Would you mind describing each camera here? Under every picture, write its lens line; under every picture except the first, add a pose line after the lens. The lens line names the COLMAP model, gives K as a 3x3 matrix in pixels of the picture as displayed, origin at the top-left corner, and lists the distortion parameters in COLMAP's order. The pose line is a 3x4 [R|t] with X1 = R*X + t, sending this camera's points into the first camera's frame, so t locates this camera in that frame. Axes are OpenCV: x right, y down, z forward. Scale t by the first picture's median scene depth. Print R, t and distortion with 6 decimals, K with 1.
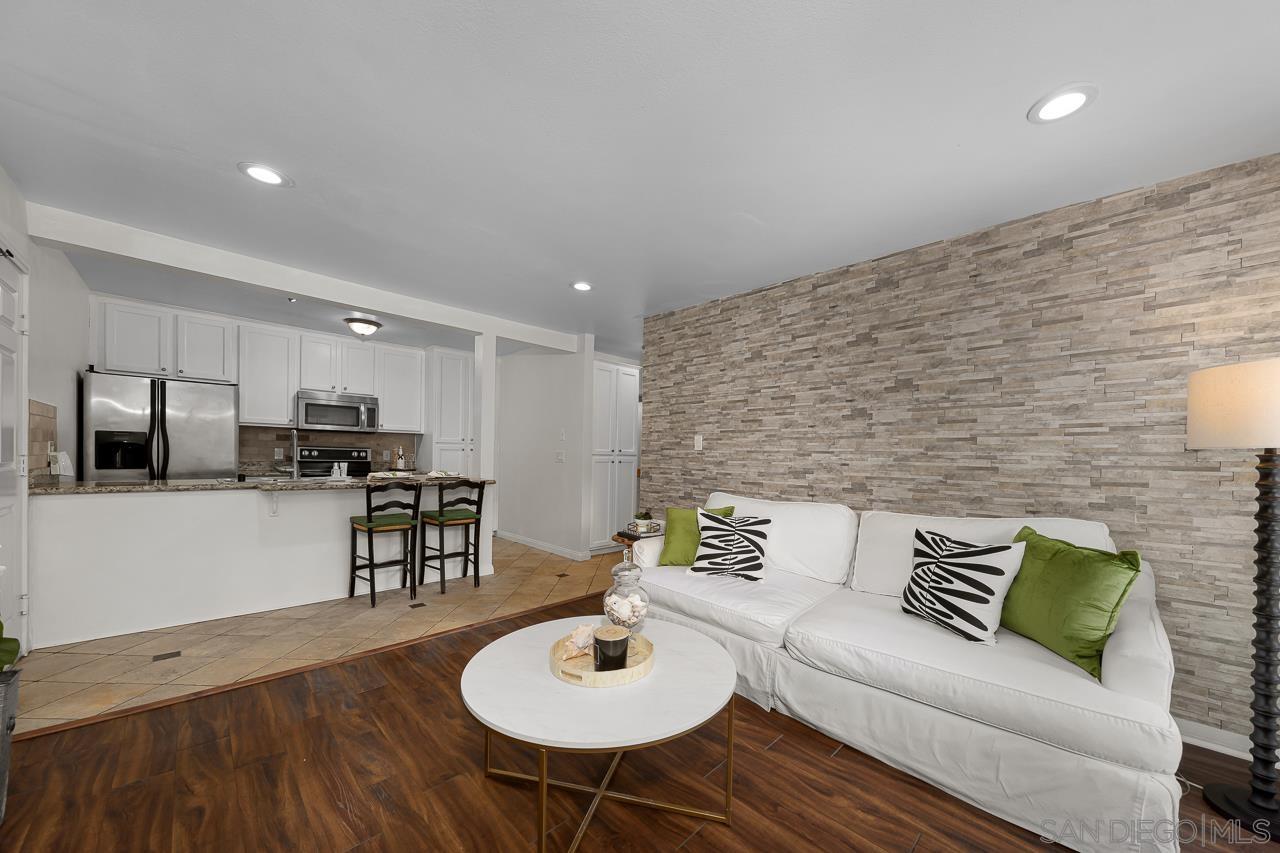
lens RADIAL K [[448.1, 0, 664.3], [0, 448.1, 466.1], [0, 0, 1]] dist [-0.004072, -0.000028]
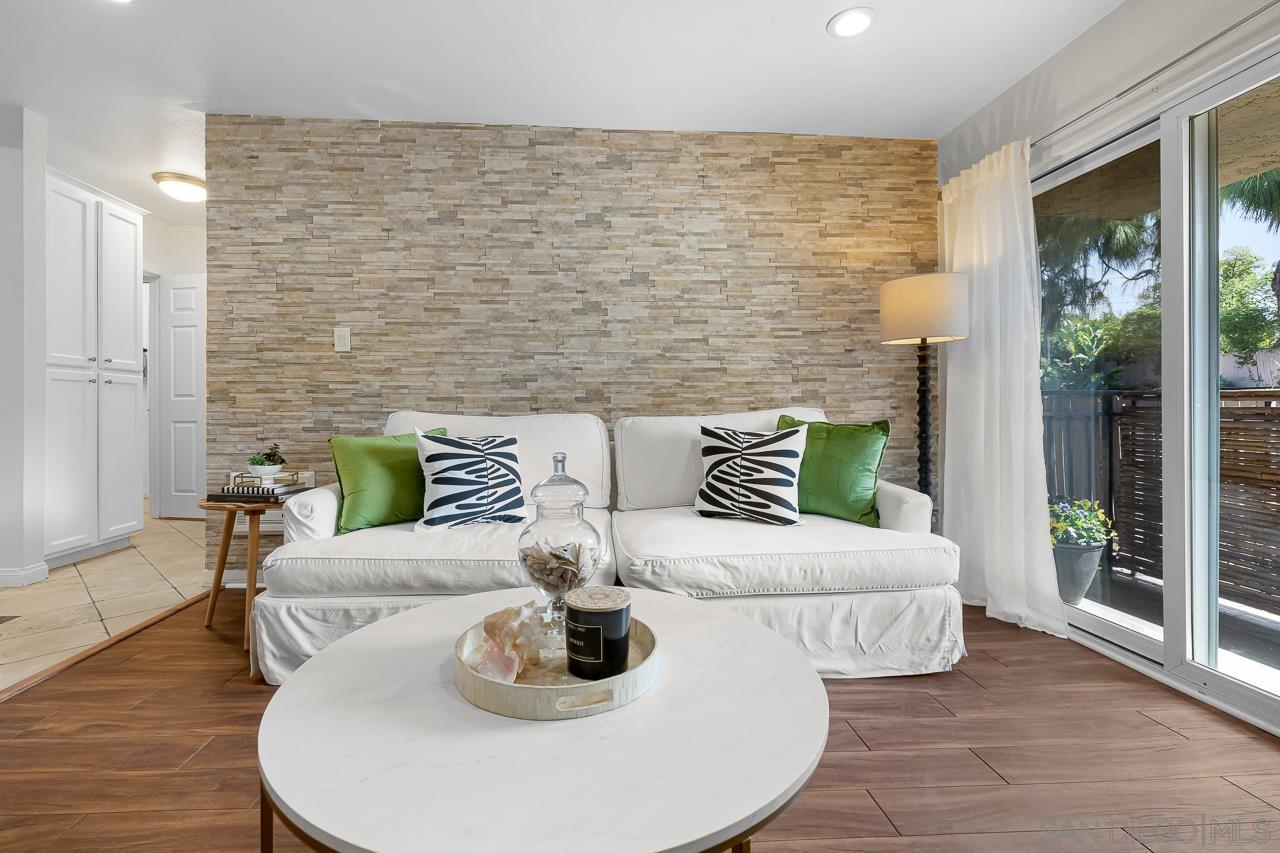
lens RADIAL K [[547.9, 0, 613.7], [0, 547.9, 409.6], [0, 0, 1]] dist [-0.001009, -0.000941]
pose [[0.694966, -0.020605, 0.718747, -0.253478], [0.028971, 0.999580, 0.000643, 0.067069], [-0.718458, 0.020376, 0.695272, 0.233662]]
